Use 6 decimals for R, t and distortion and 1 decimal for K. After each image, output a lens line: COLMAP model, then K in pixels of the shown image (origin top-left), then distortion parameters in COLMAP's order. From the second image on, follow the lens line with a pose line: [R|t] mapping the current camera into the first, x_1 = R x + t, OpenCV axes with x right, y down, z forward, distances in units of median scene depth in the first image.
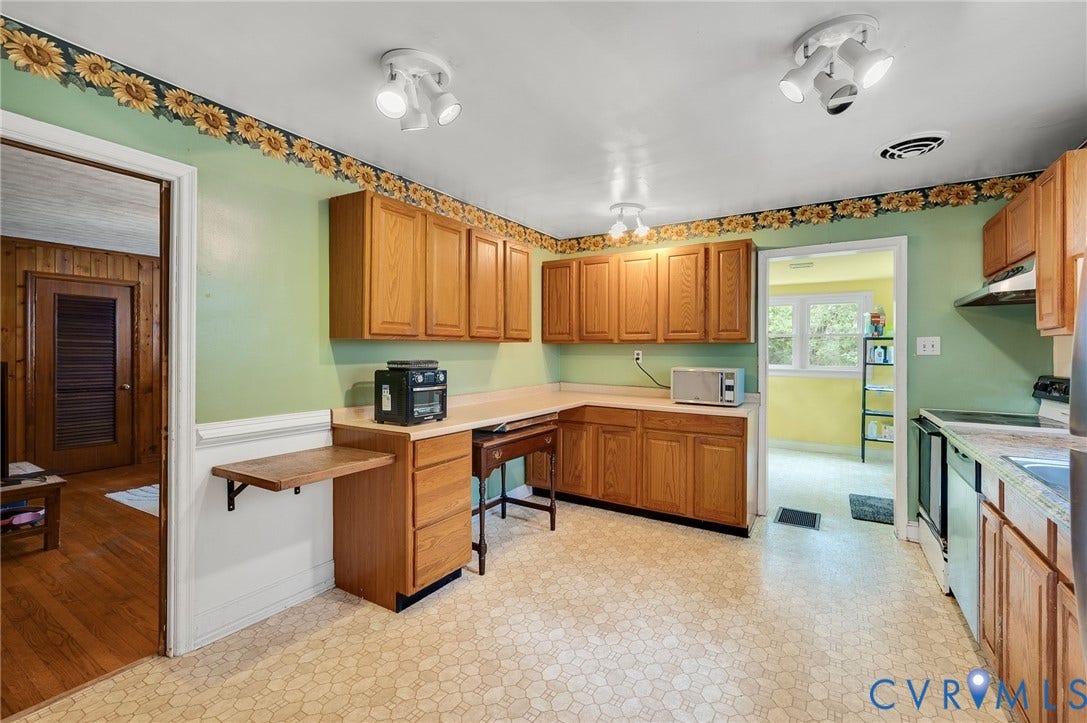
lens RADIAL K [[460.3, 0, 546.3], [0, 460.3, 354.3], [0, 0, 1]] dist [-0.000801, -0.000030]
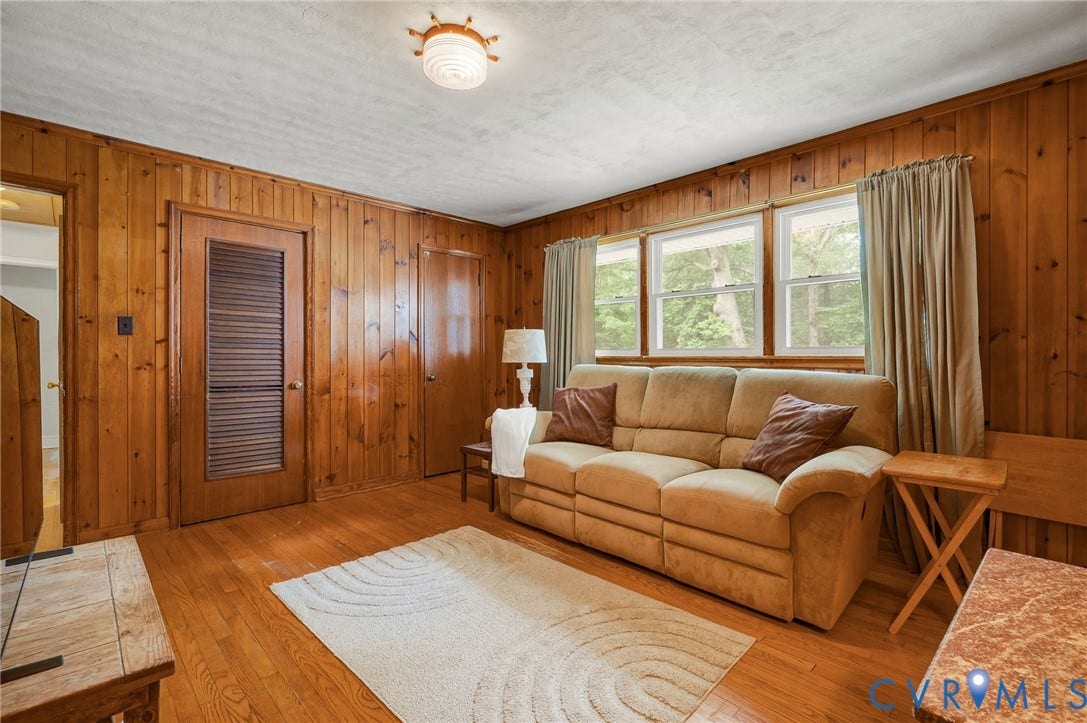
lens RADIAL K [[497.9, 0, 550.1], [0, 497.9, 360.4], [0, 0, 1]] dist [-0.004886, -0.000538]
pose [[0.967109, 0.006926, -0.254267, -0.388669], [-0.004496, 0.999939, 0.010137, 0.027499], [0.254322, -0.008660, 0.967081, 0.410057]]
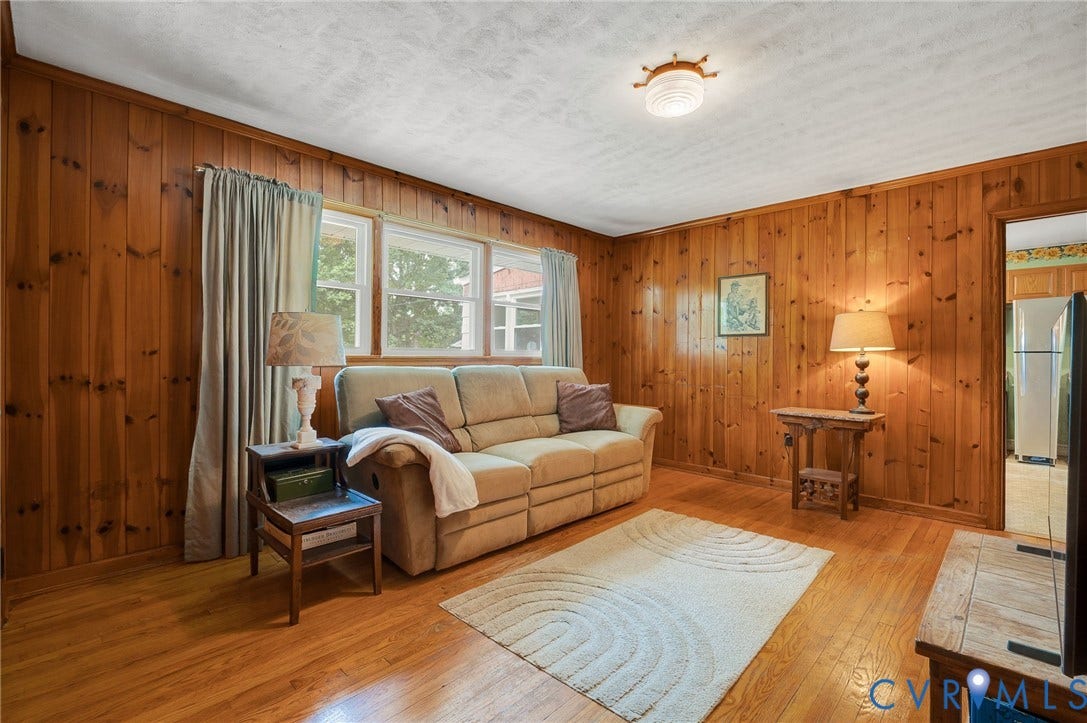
lens RADIAL K [[497.9, 0, 550.1], [0, 497.9, 360.4], [0, 0, 1]] dist [-0.004886, -0.000538]
pose [[0.203272, -0.001621, 0.979121, -1.064071], [-0.009131, 0.999952, 0.003551, 0.029684], [-0.979080, -0.009662, 0.203247, 0.820374]]
